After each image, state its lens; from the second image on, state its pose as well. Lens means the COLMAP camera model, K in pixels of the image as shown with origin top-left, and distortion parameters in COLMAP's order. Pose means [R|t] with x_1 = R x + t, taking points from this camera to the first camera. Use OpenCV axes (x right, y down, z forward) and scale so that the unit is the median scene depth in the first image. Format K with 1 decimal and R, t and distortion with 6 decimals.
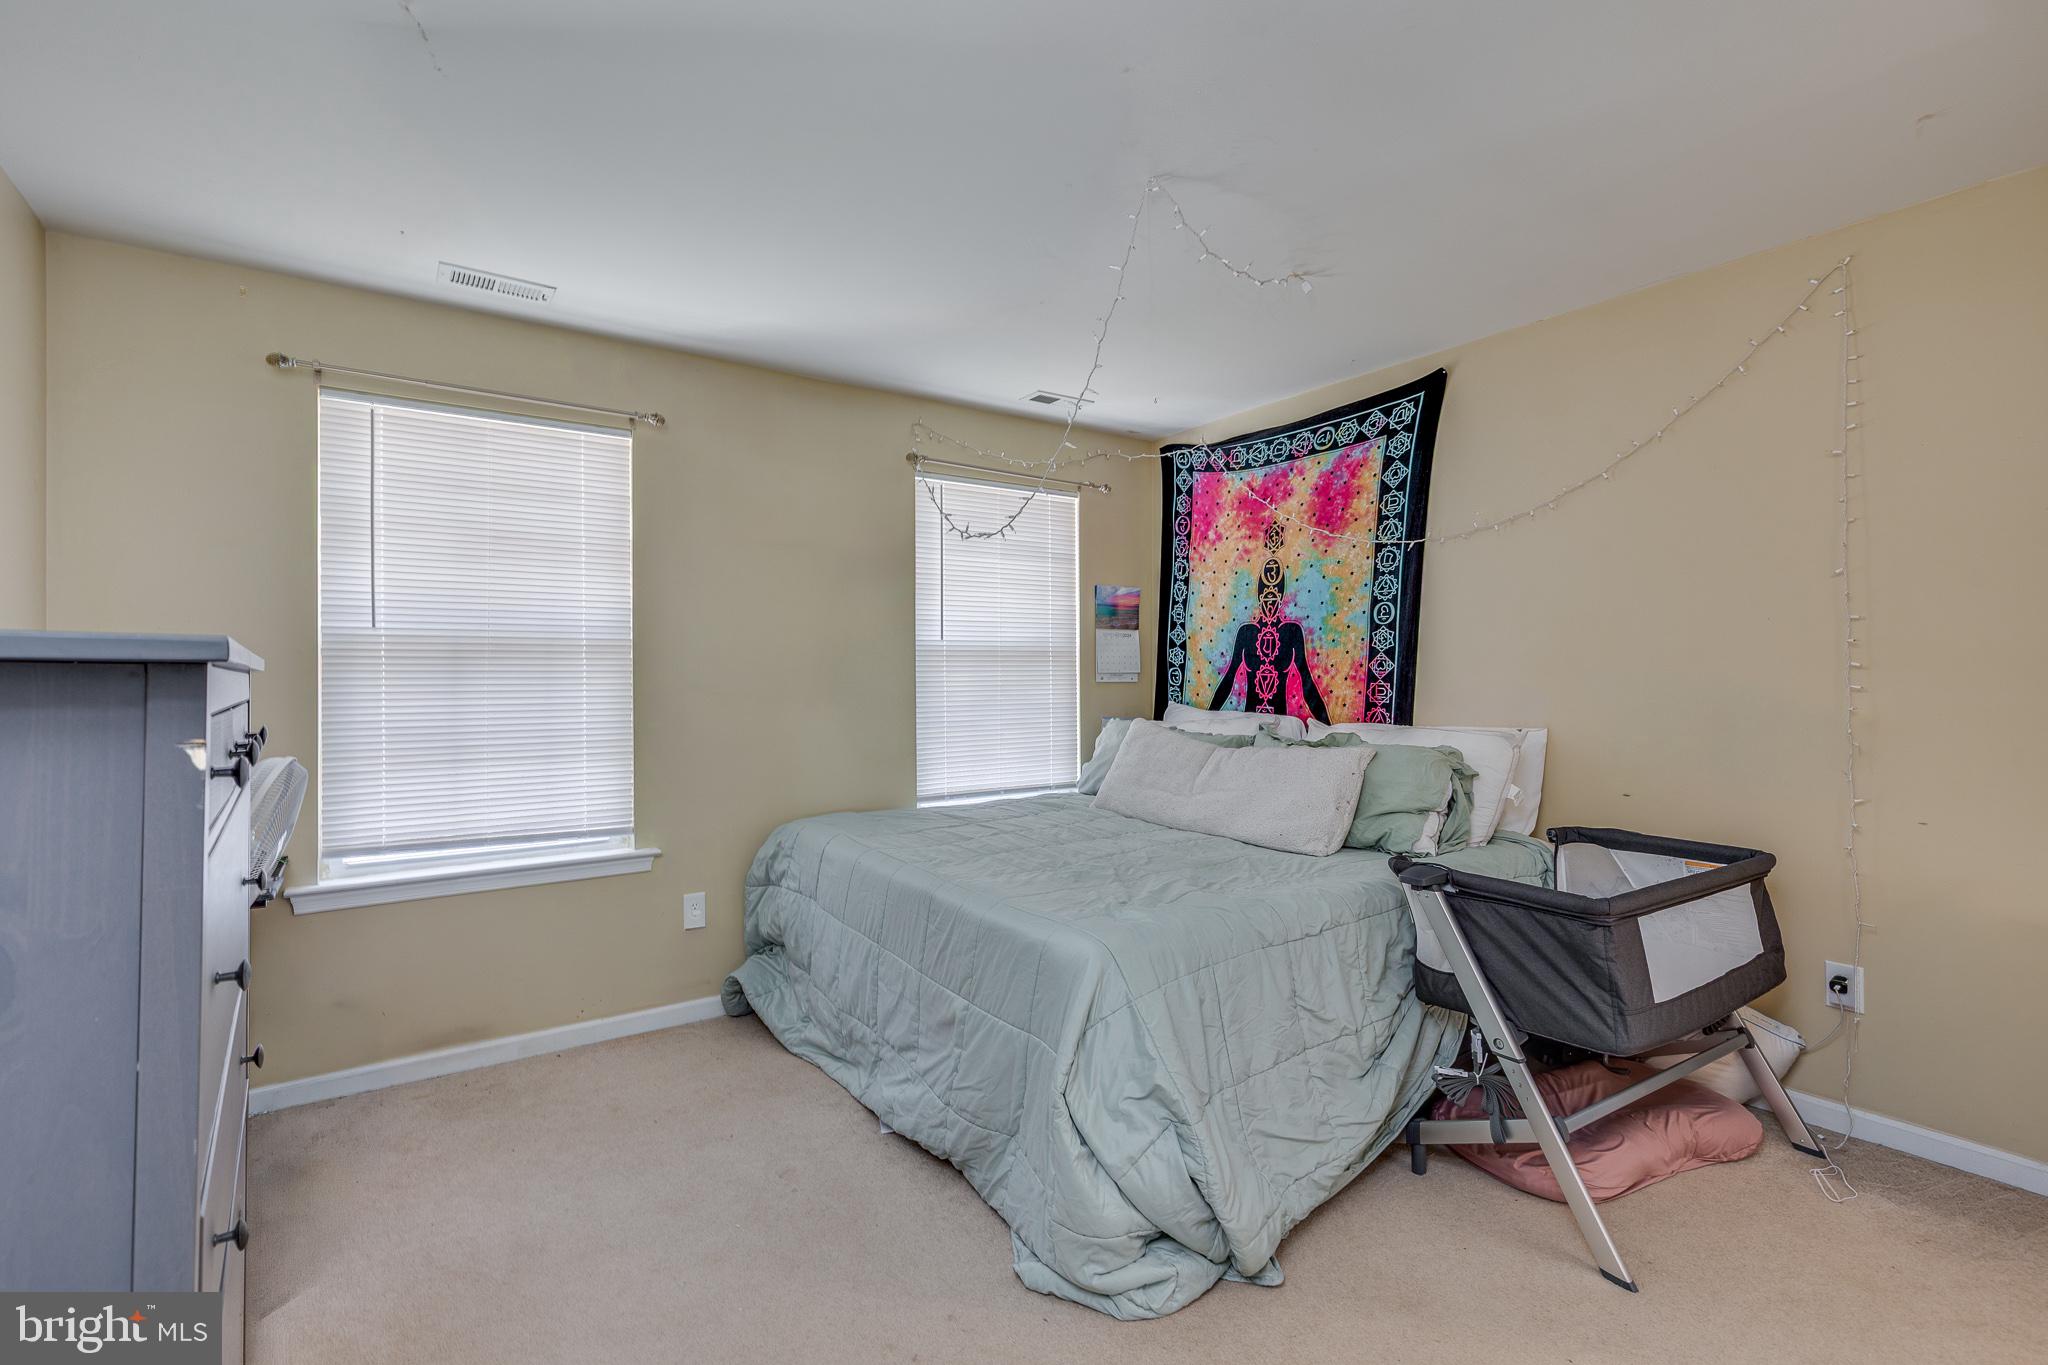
lens RADIAL K [[921.0, 0, 1022.8], [0, 921.0, 676.0], [0, 0, 1]] dist [0.009324, -0.002562]
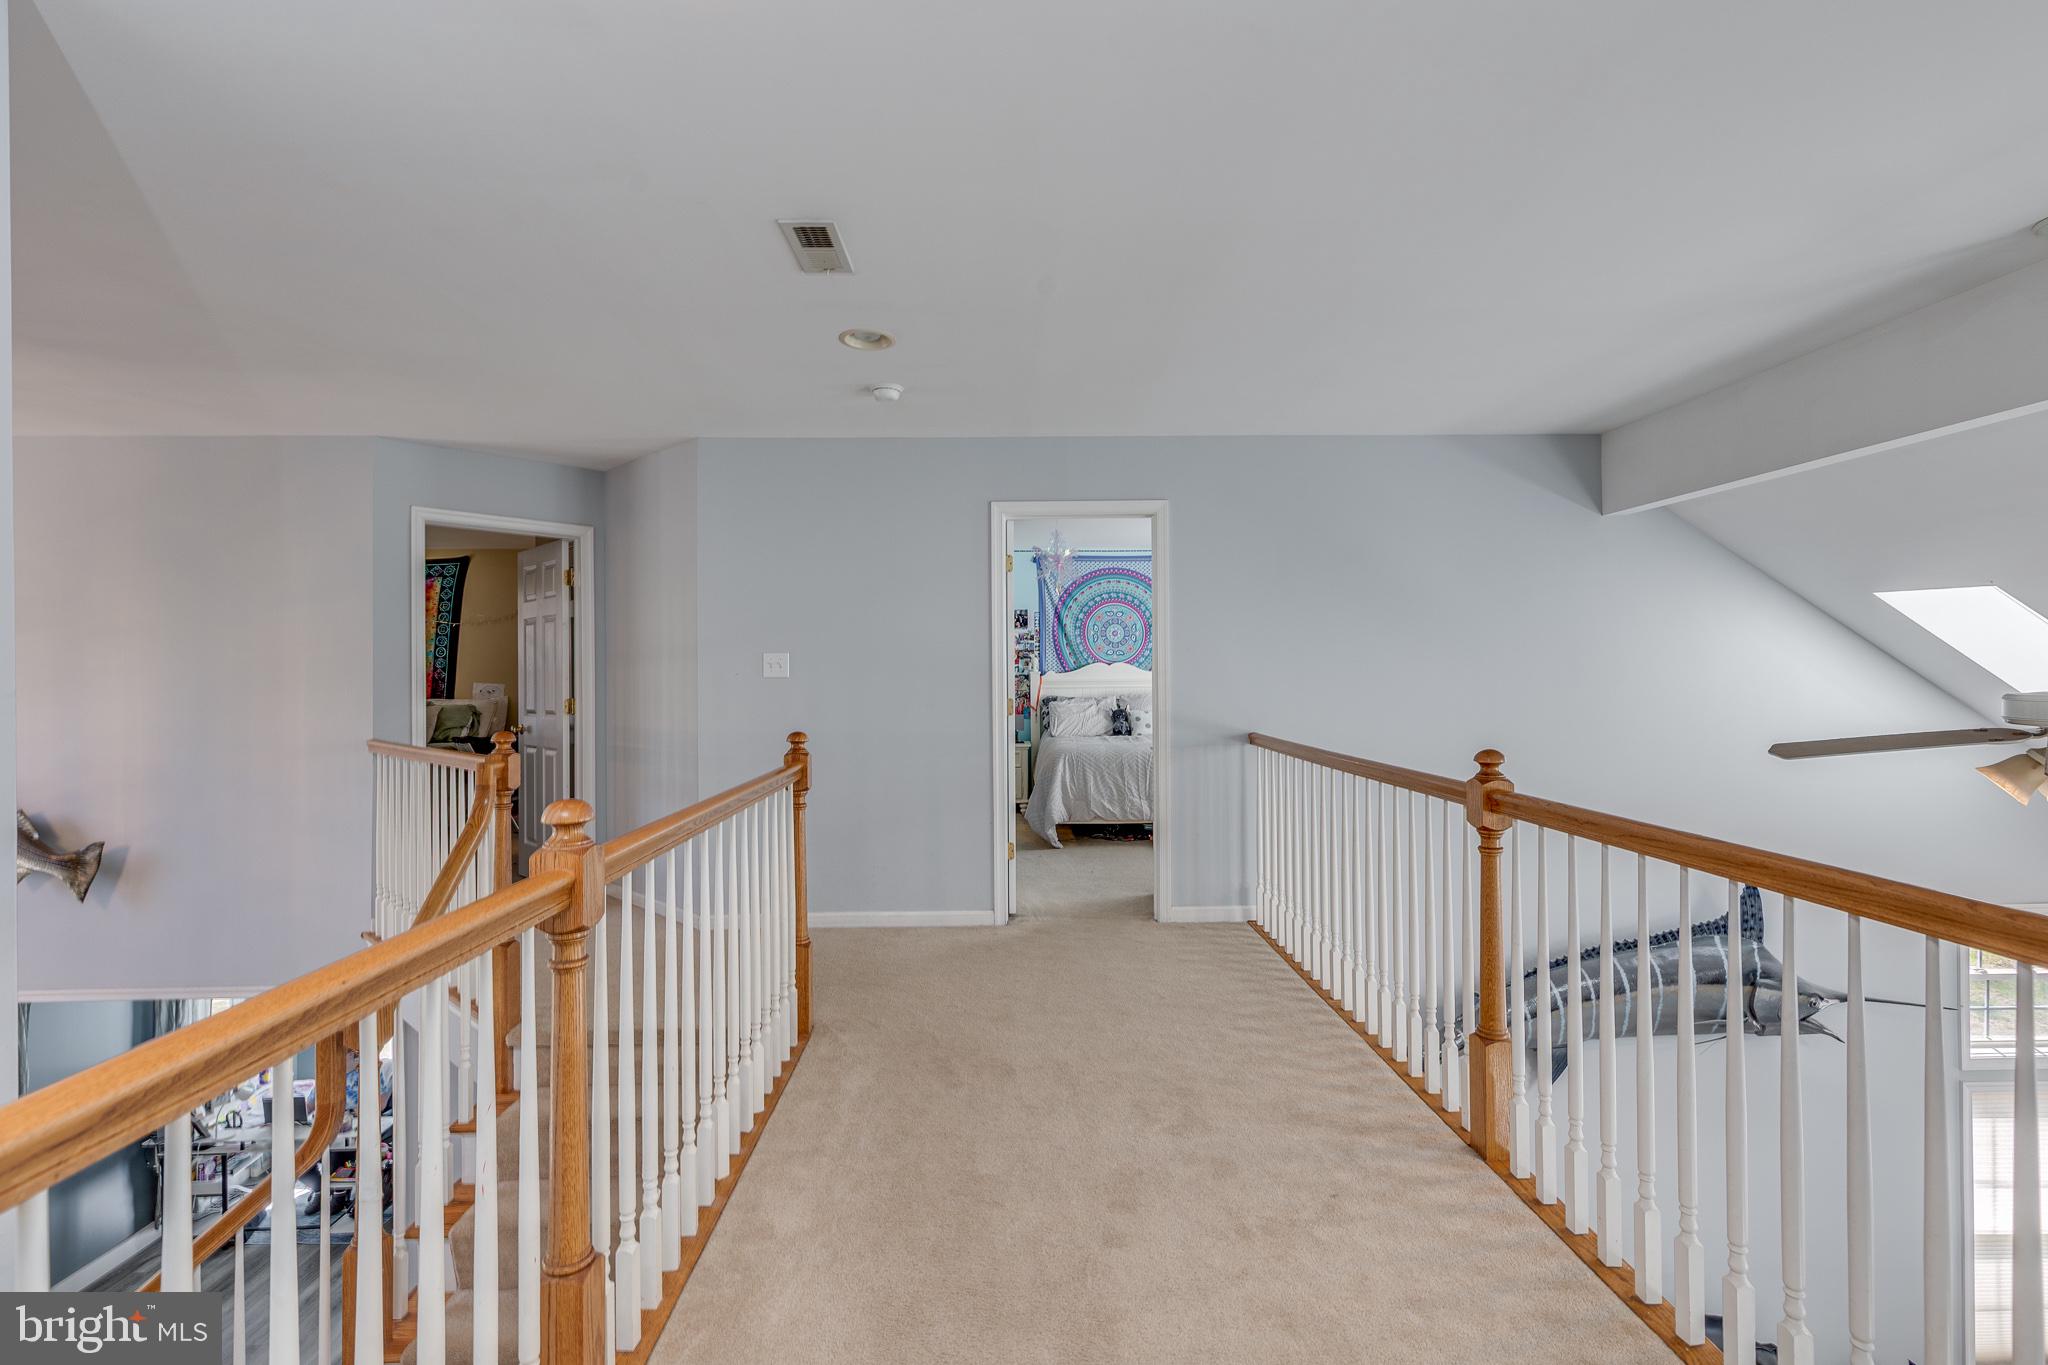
lens RADIAL K [[921.0, 0, 1022.8], [0, 921.0, 676.0], [0, 0, 1]] dist [0.009324, -0.002562]
pose [[0.553127, 0.002585, 0.833093, -0.756172], [-0.004075, 0.999992, -0.000397, -0.013153], [-0.833087, -0.003175, 0.553133, -1.551287]]
